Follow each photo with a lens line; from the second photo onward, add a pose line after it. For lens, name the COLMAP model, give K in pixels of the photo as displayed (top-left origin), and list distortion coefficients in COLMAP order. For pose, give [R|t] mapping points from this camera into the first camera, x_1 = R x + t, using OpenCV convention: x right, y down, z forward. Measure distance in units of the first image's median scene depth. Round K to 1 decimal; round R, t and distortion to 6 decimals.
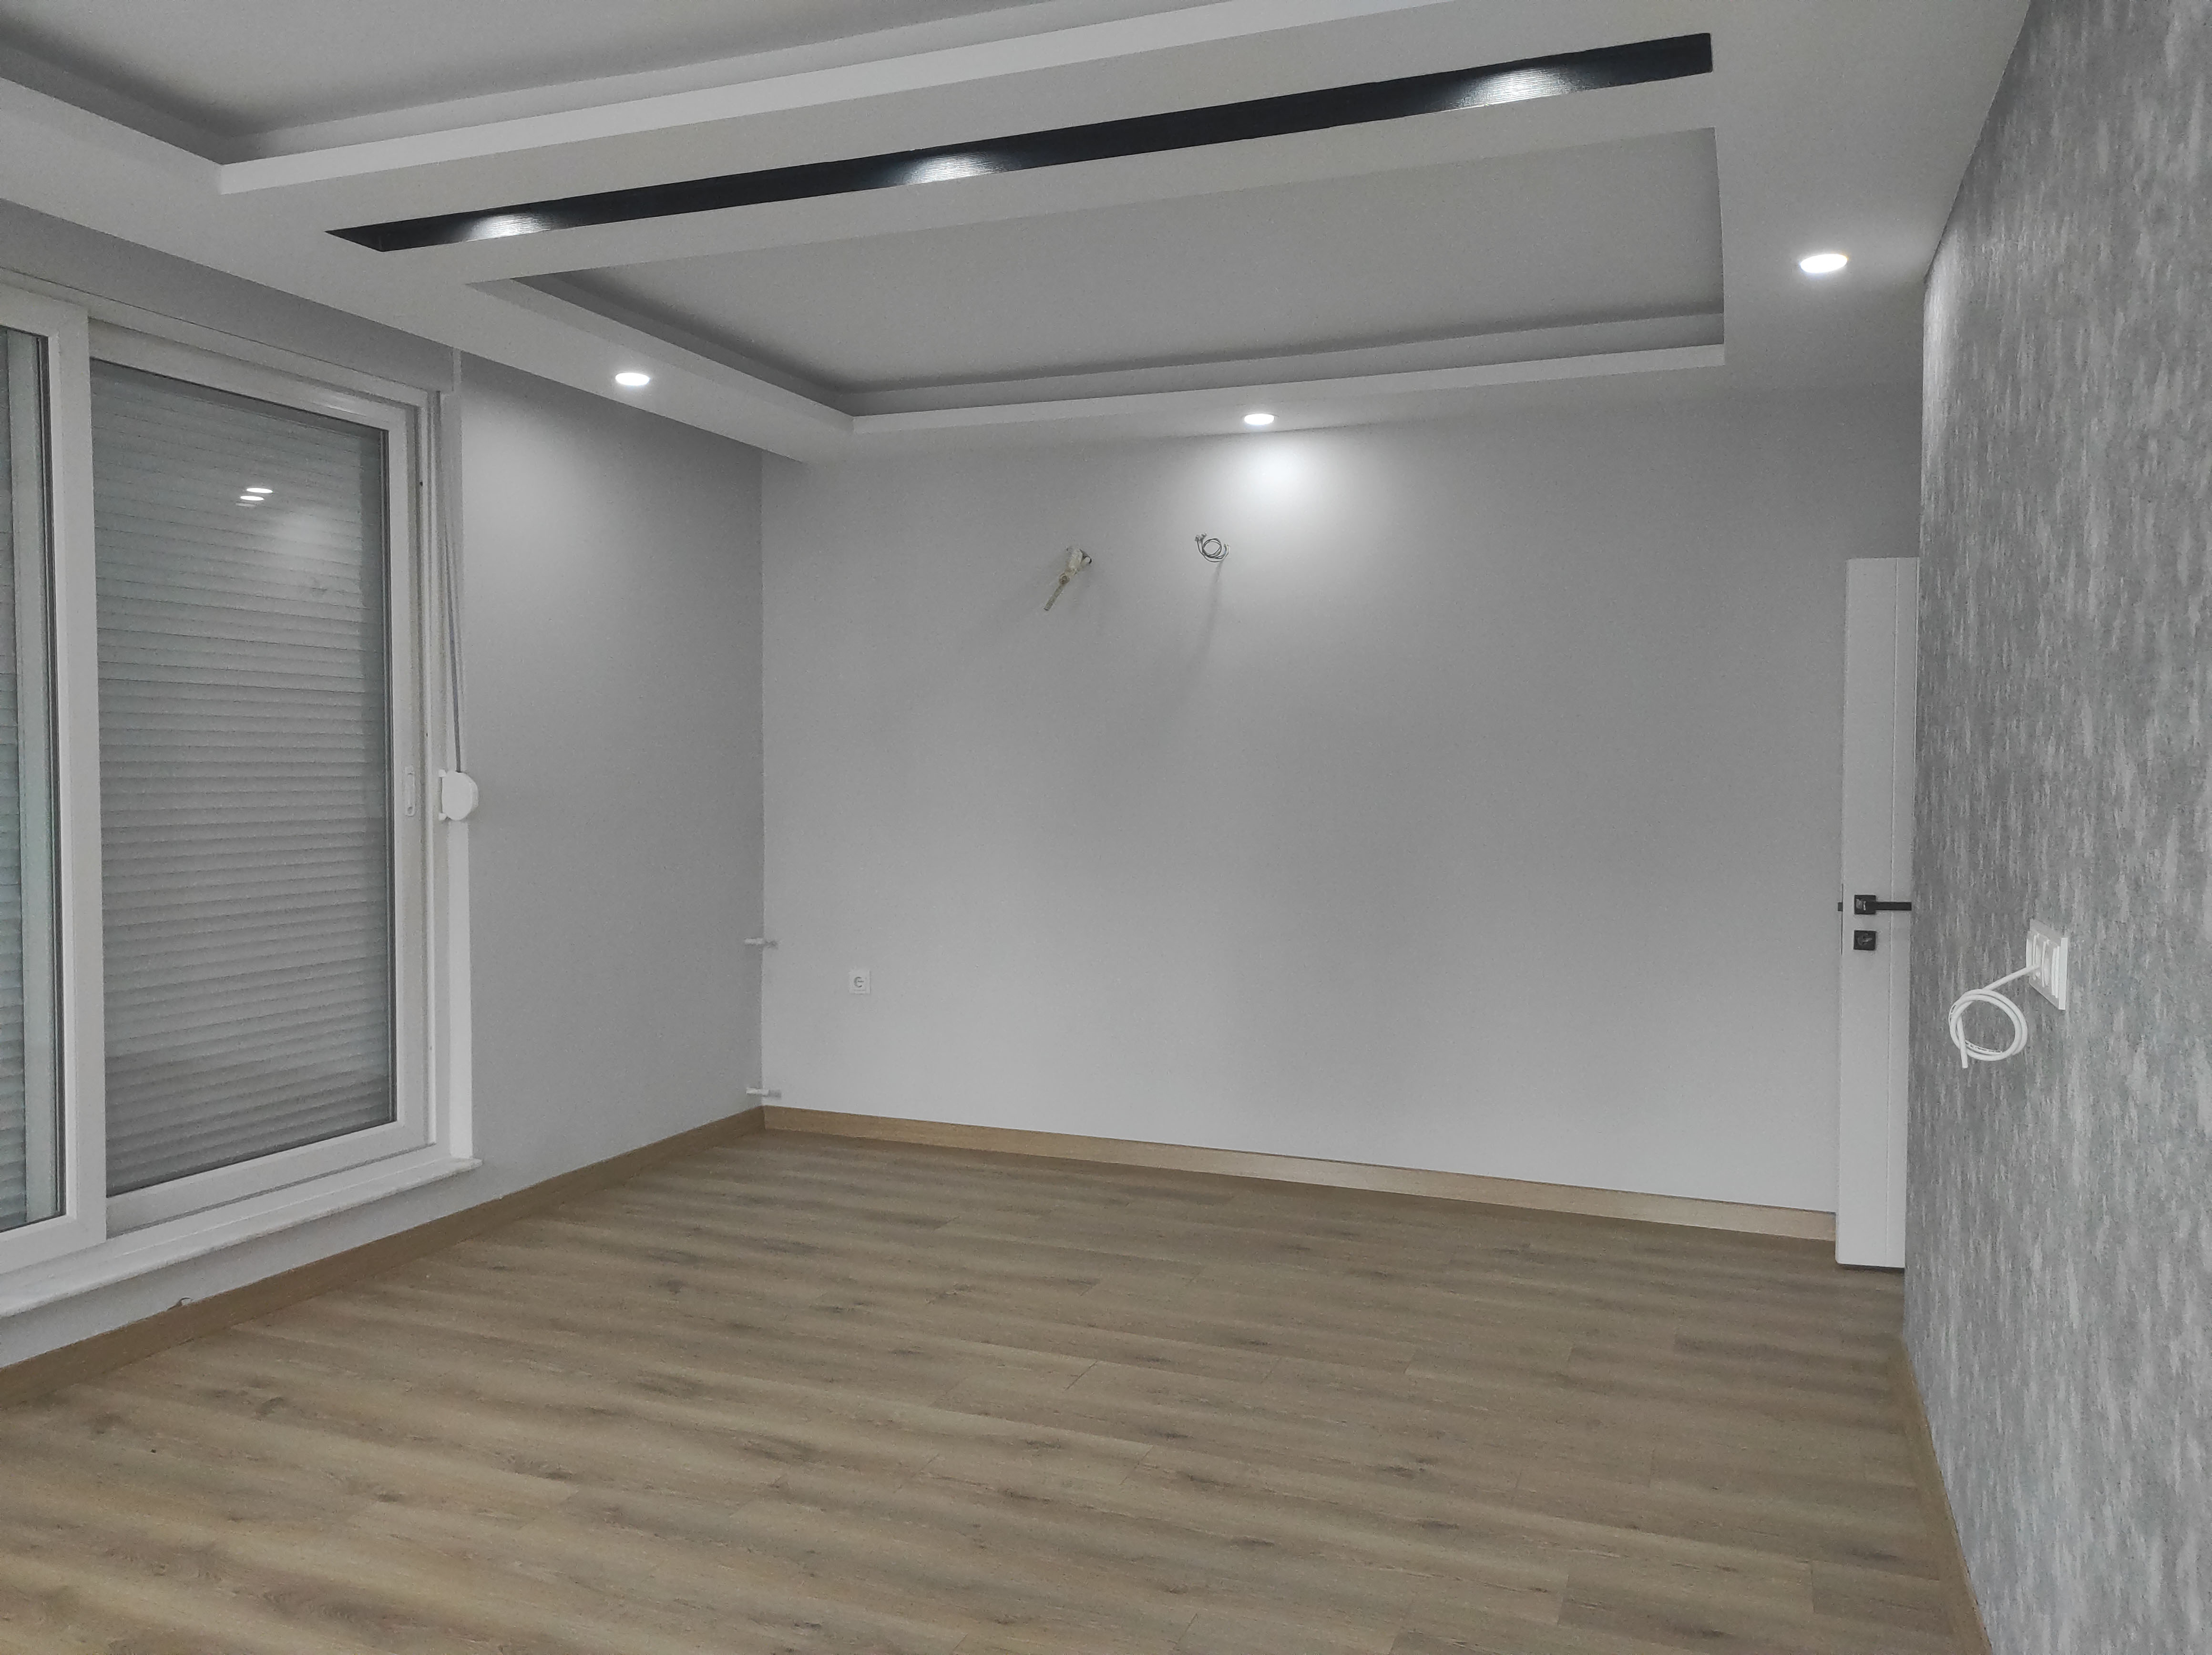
lens RADIAL K [[1631.8, 0, 1066.6], [0, 1631.8, 774.2], [0, 0, 1]] dist [0.061724, -0.036667]
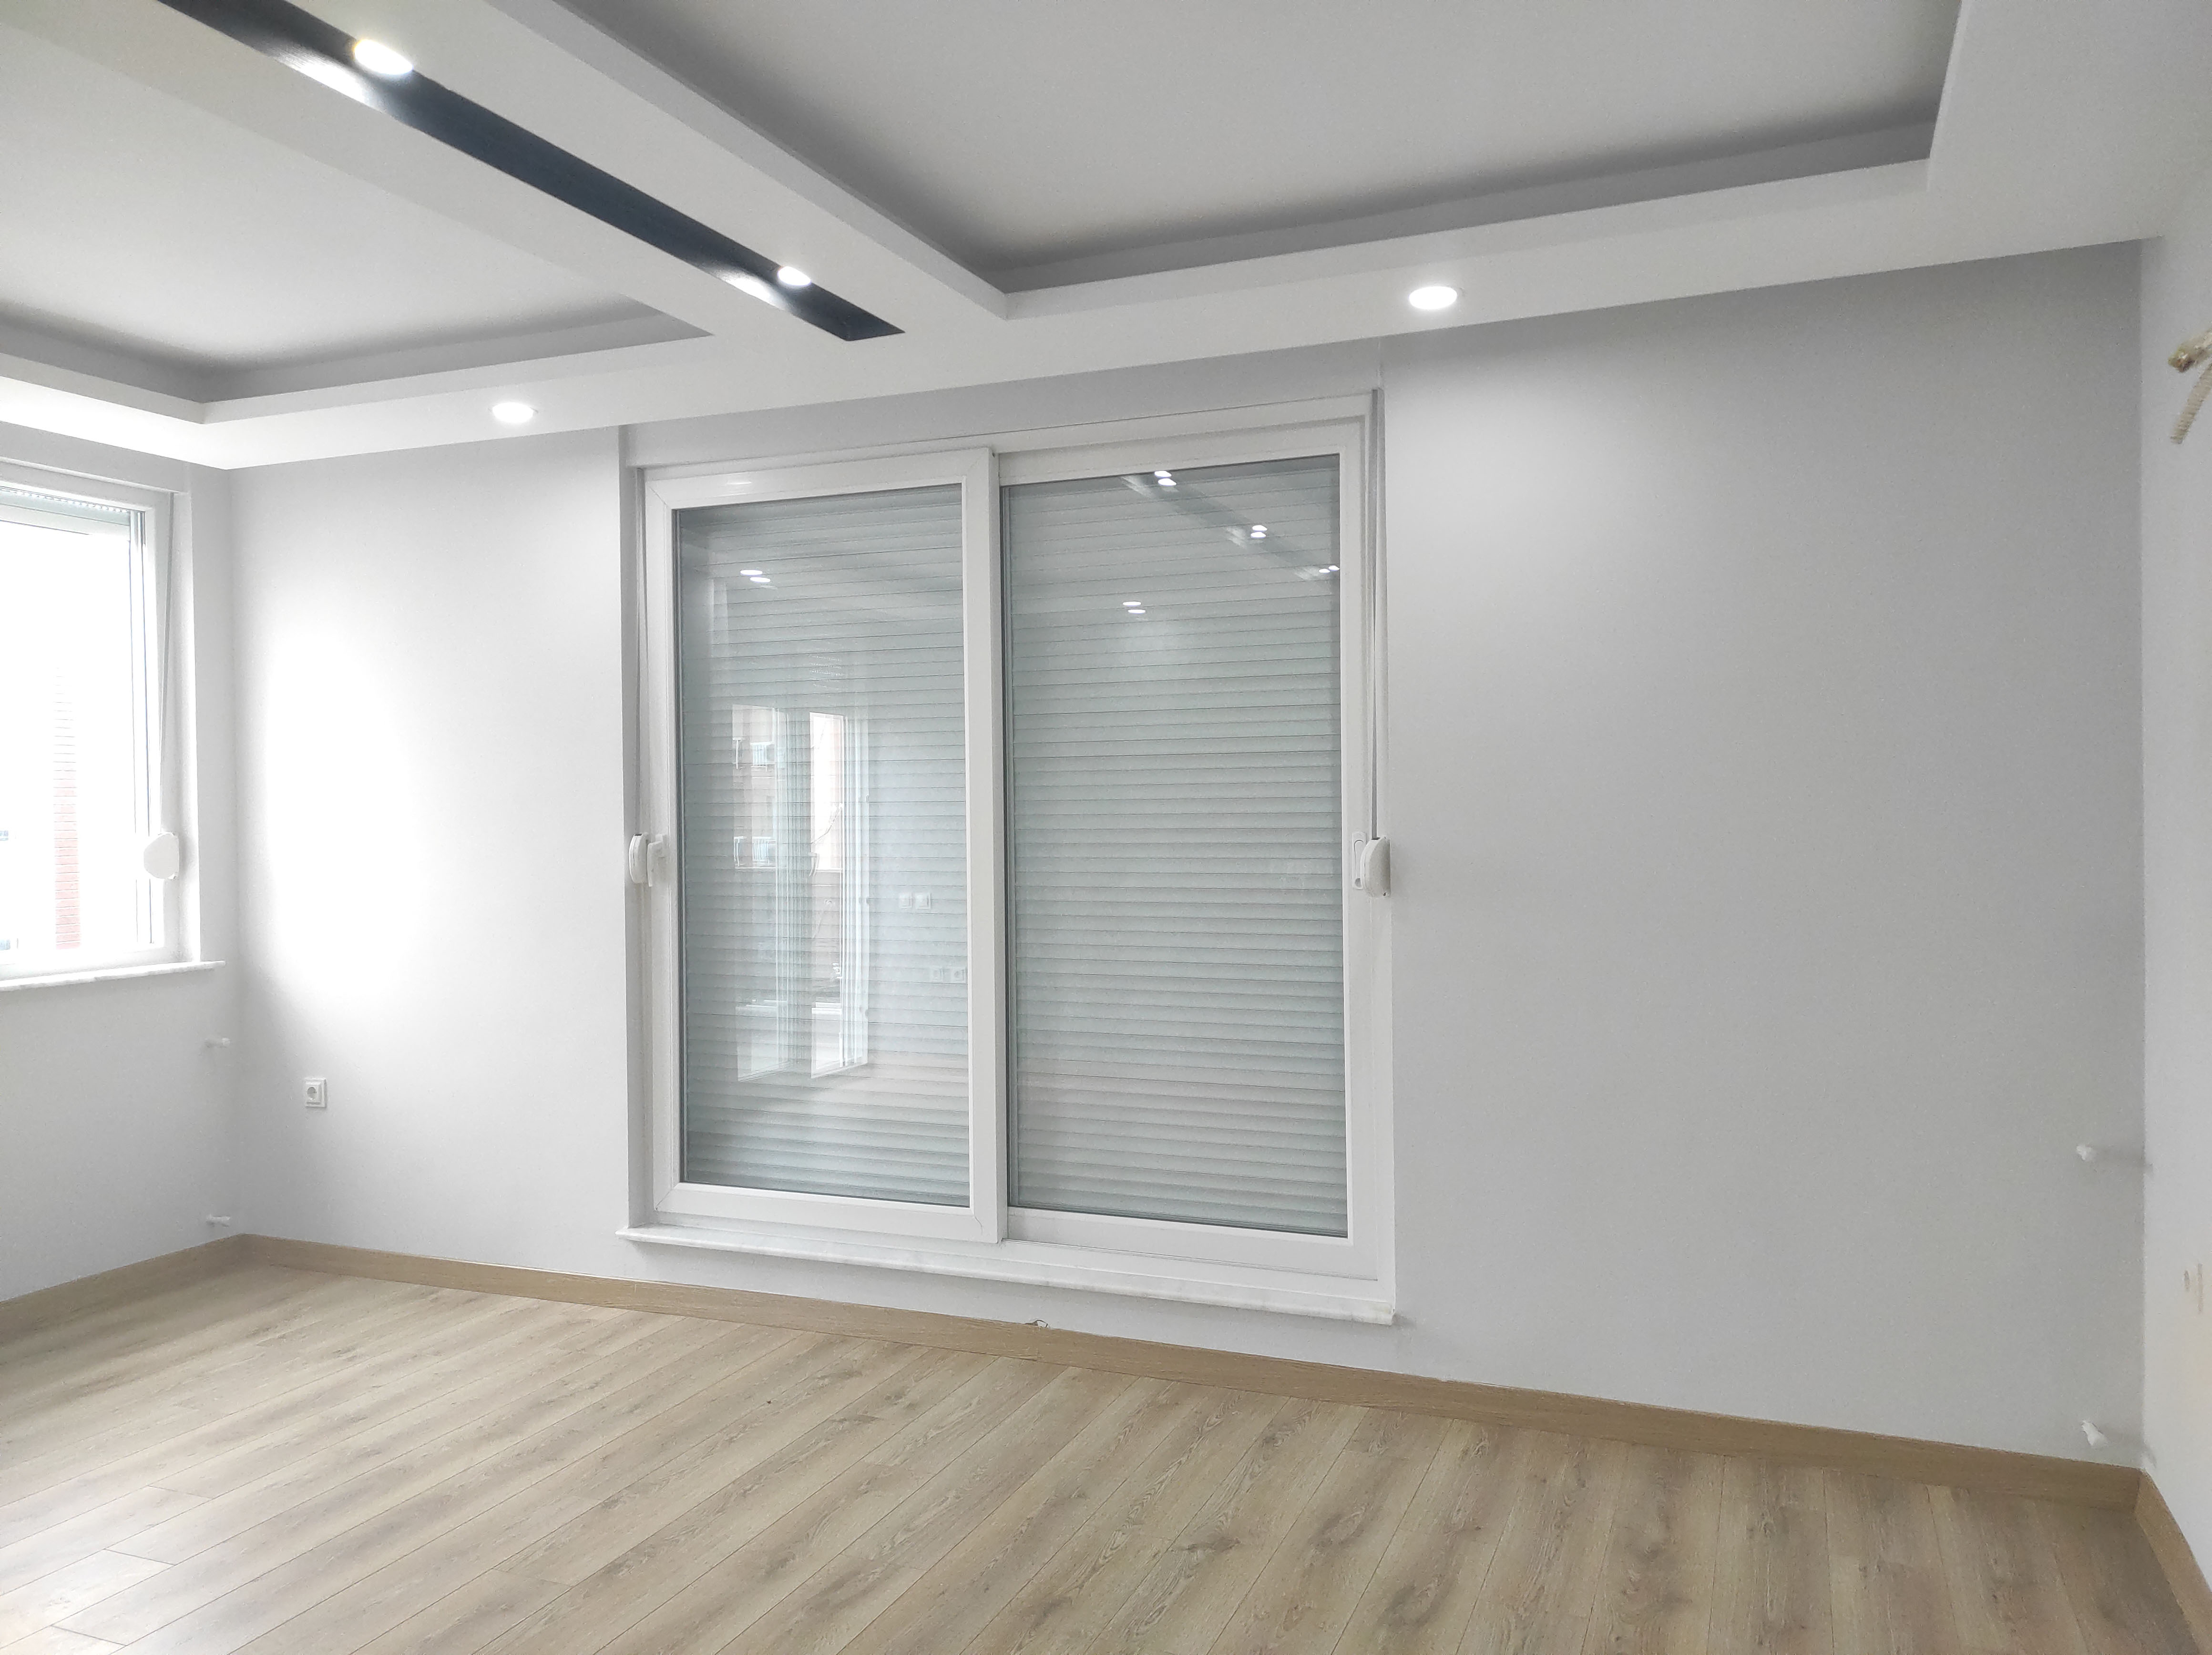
lens RADIAL K [[1631.8, 0, 1120.7], [0, 1631.8, 813.8], [0, 0, 1]] dist [0.061724, -0.036667]
pose [[-0.003629, 0.008652, -0.999956, 0.557418], [0.012072, 0.999890, 0.008608, -0.028409], [0.999921, -0.012040, -0.003733, 1.072647]]
